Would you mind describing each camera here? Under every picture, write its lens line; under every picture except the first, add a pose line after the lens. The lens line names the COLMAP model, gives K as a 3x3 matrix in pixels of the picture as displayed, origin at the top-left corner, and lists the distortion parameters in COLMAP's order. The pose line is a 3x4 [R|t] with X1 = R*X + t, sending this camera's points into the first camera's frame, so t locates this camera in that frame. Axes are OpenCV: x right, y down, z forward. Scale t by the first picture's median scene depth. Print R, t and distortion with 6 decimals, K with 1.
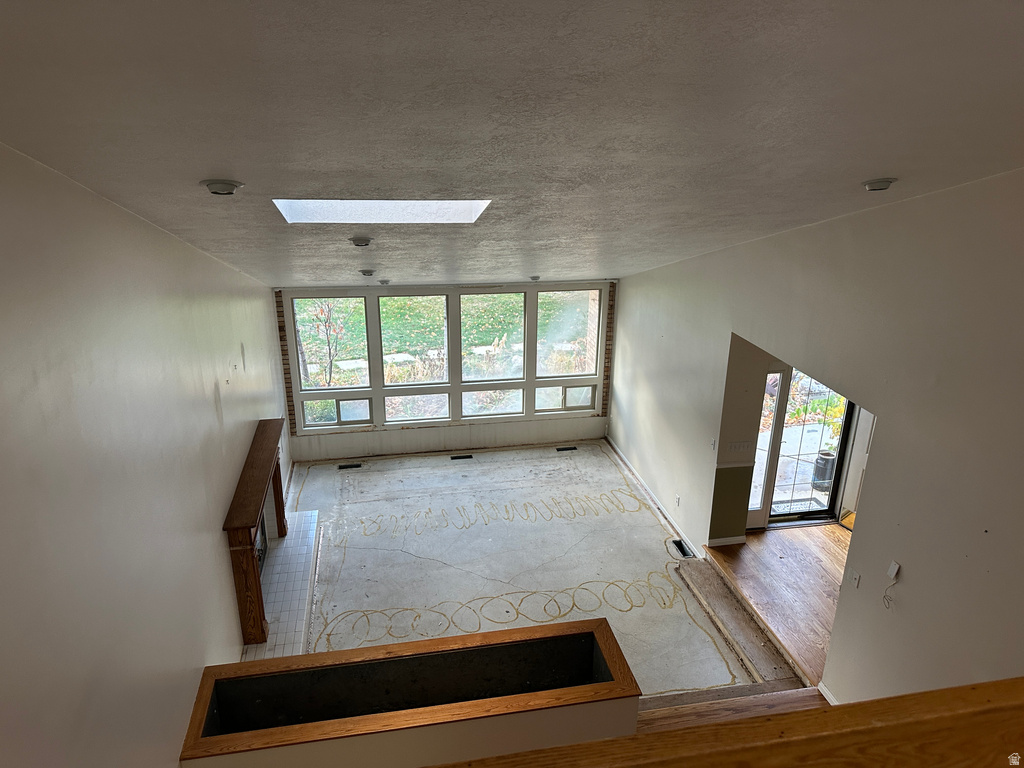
lens RADIAL K [[708.6, 0, 525.0], [0, 708.6, 385.8], [0, 0, 1]] dist [0.078248, -0.080252]
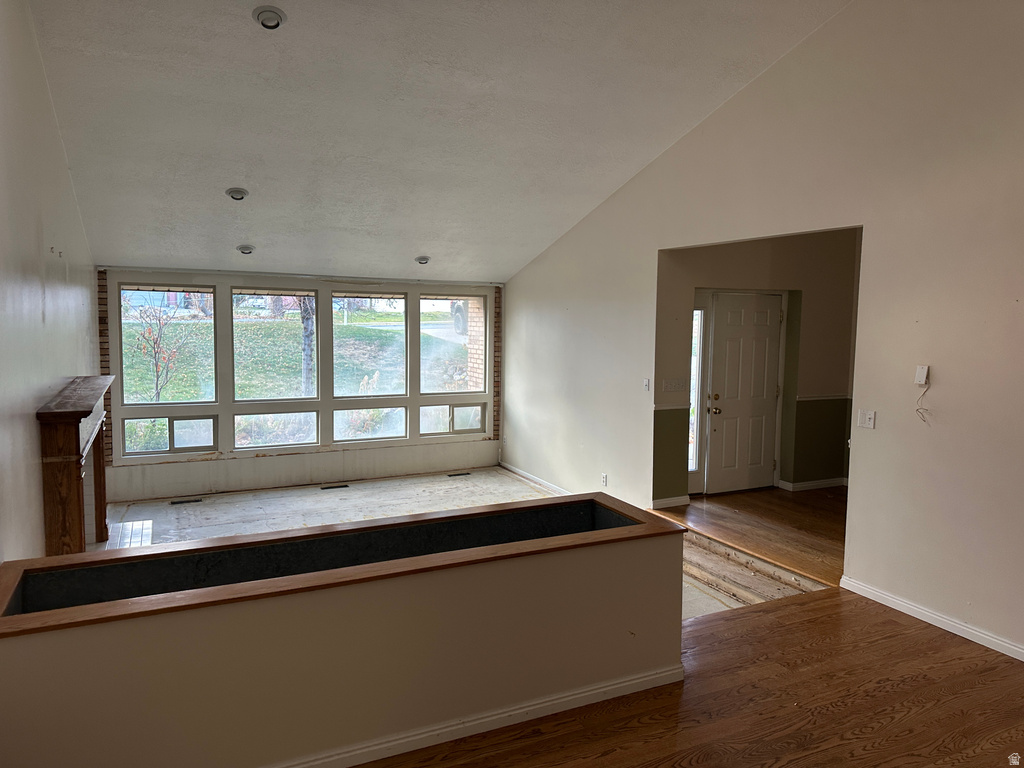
lens RADIAL K [[708.6, 0, 525.4], [0, 708.6, 362.8], [0, 0, 1]] dist [0.078248, -0.080252]
pose [[0.965730, -0.022040, 0.258613, -0.086633], [0.095204, 0.957019, -0.273955, 0.209566], [-0.241459, 0.289188, 0.926320, 0.143704]]
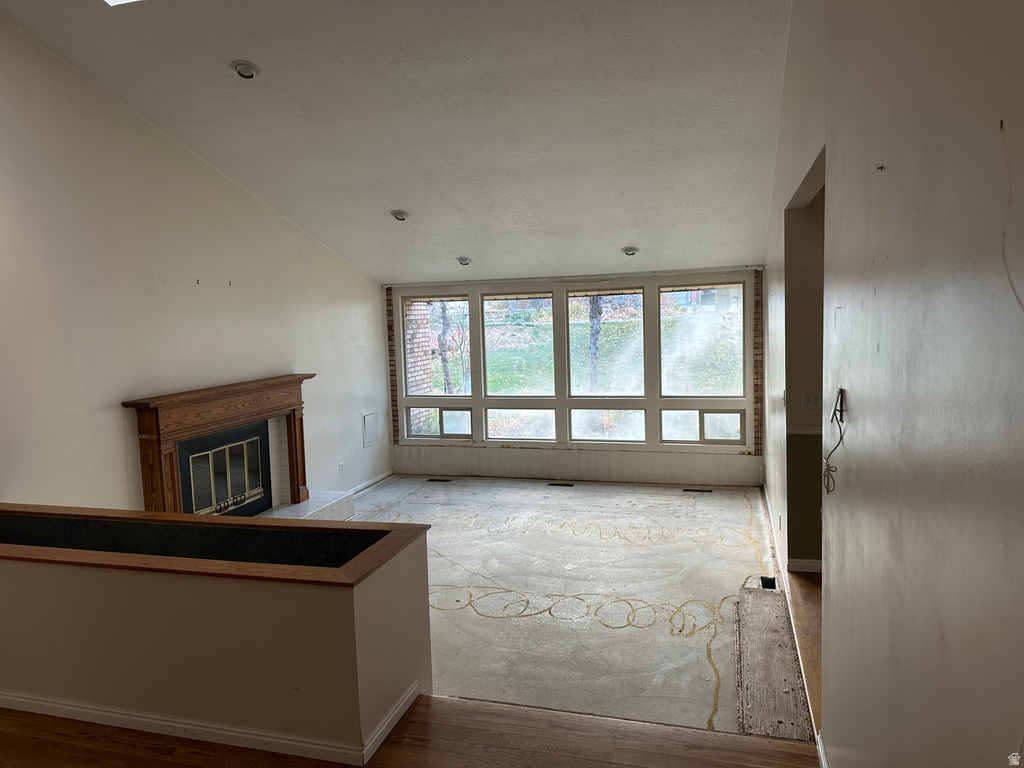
lens RADIAL K [[708.6, 0, 517.9], [0, 708.6, 376.9], [0, 0, 1]] dist [0.078248, -0.080252]
pose [[0.874920, -0.007790, -0.484204, 0.268429], [-0.120520, 0.964909, -0.233294, 0.178264], [0.469030, 0.262470, 0.843280, 0.243367]]
